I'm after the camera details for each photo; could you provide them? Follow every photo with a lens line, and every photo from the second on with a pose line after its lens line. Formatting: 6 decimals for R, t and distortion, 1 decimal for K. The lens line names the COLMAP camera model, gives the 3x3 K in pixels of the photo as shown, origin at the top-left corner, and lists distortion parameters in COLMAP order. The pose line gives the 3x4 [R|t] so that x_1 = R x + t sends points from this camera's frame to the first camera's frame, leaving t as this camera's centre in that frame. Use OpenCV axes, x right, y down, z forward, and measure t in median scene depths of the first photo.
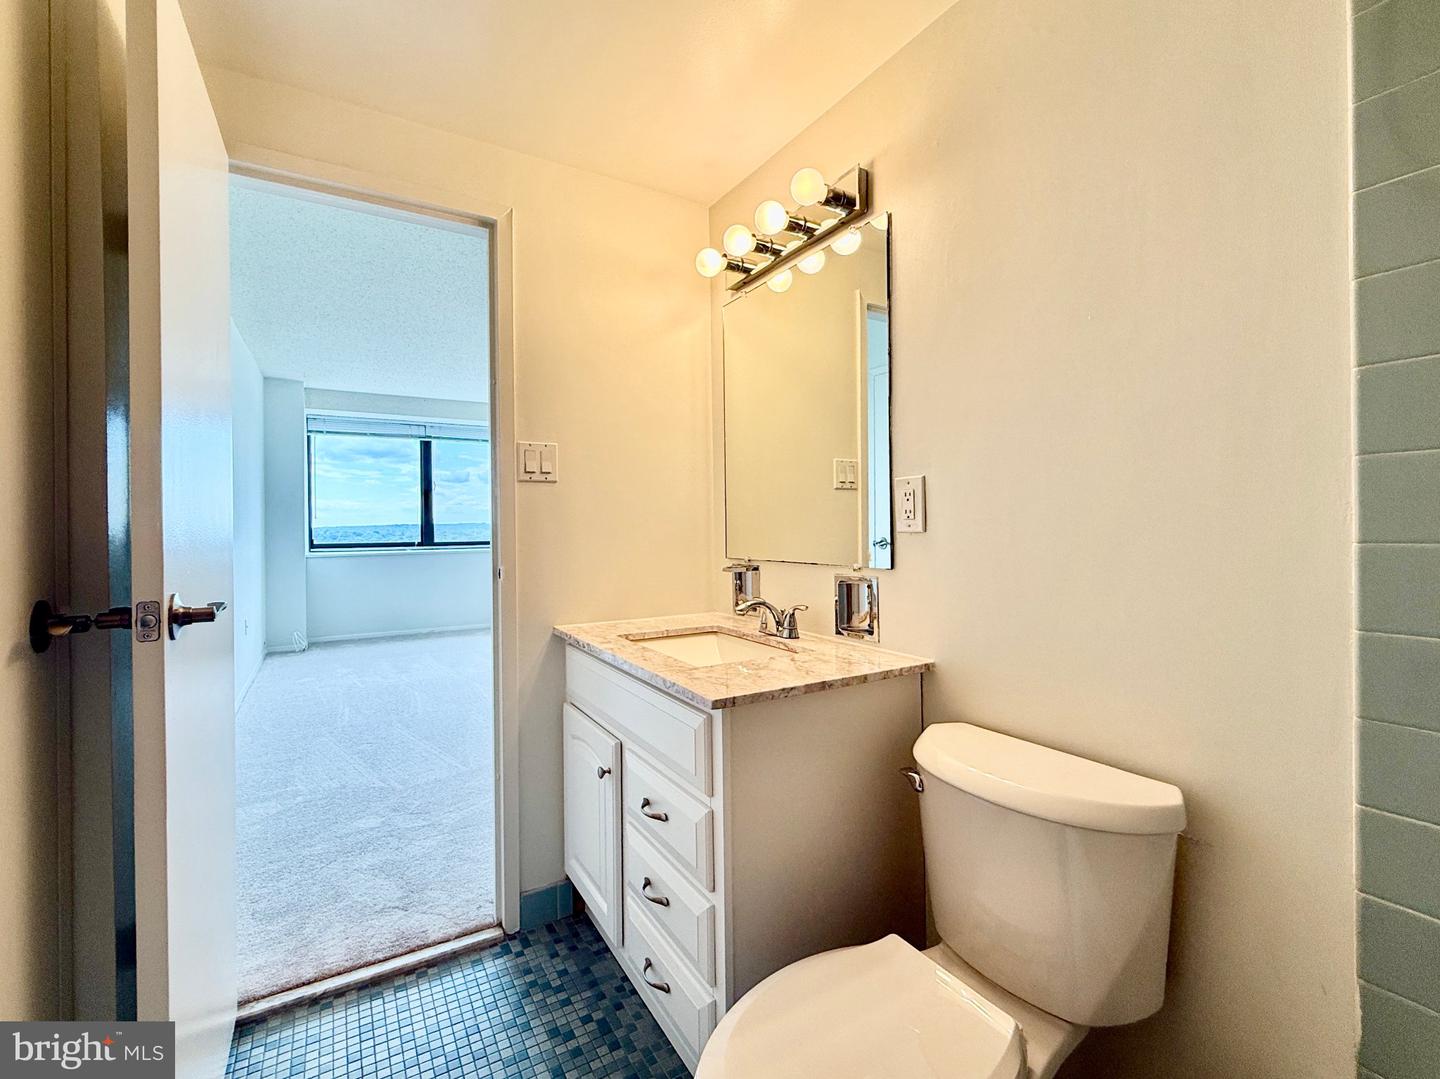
lens RADIAL K [[643.0, 0, 715.7], [0, 643.0, 524.6], [0, 0, 1]] dist [-0.000645, -0.000001]
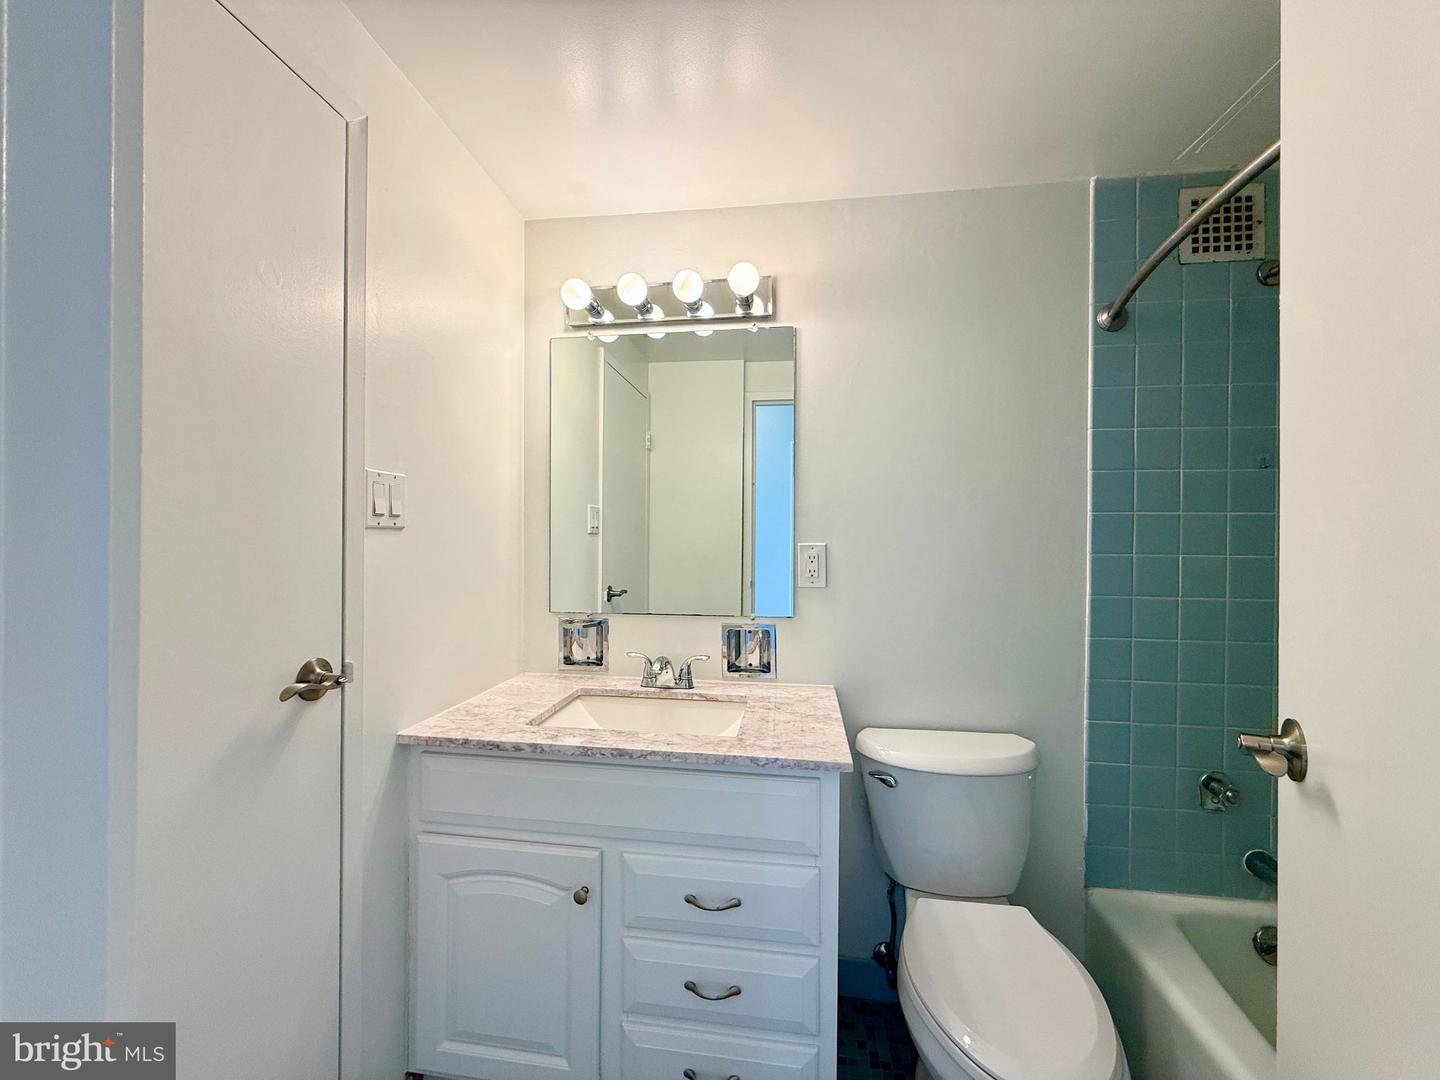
lens RADIAL K [[570.8, 0, 716.9], [0, 570.8, 539.0], [0, 0, 1]] dist [-0.002688, -0.000275]
pose [[0.627697, 0.015140, 0.778310, -0.591971], [-0.011953, 0.999880, -0.009810, -0.059984], [-0.778366, -0.003146, 0.627803, 0.377382]]
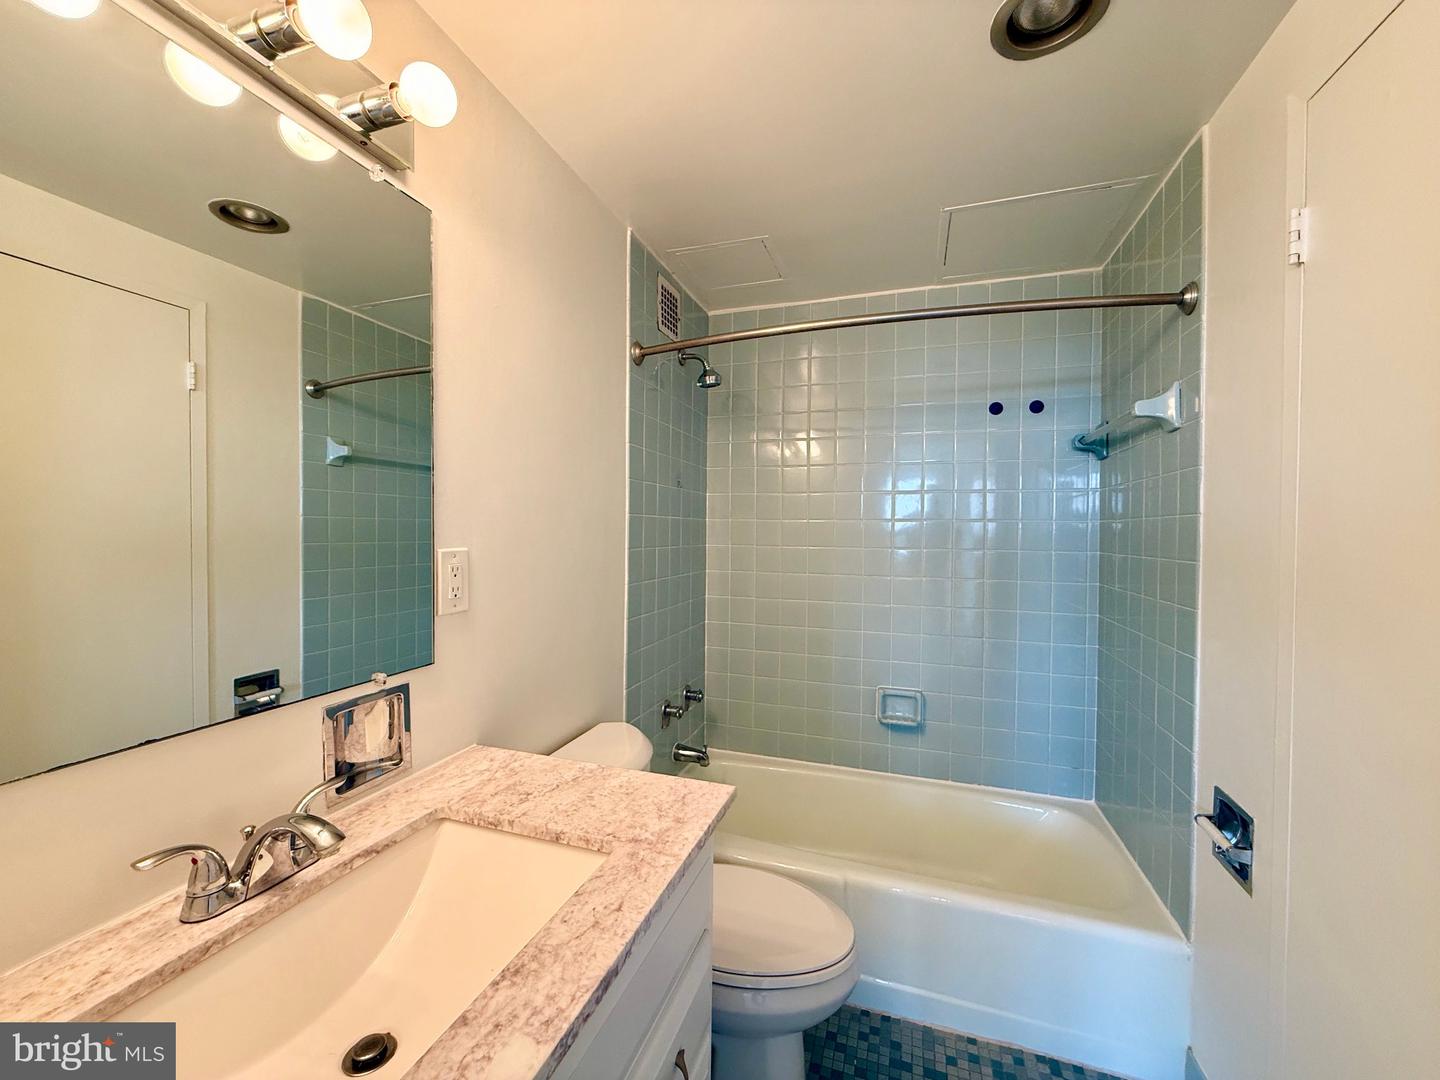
lens RADIAL K [[570.8, 0, 716.9], [0, 570.8, 539.0], [0, 0, 1]] dist [-0.002688, -0.000275]
pose [[-0.648405, -0.008025, 0.761253, -0.436855], [-0.001872, 0.999958, 0.008947, -0.081219], [-0.761293, 0.004376, -0.648393, 1.050754]]
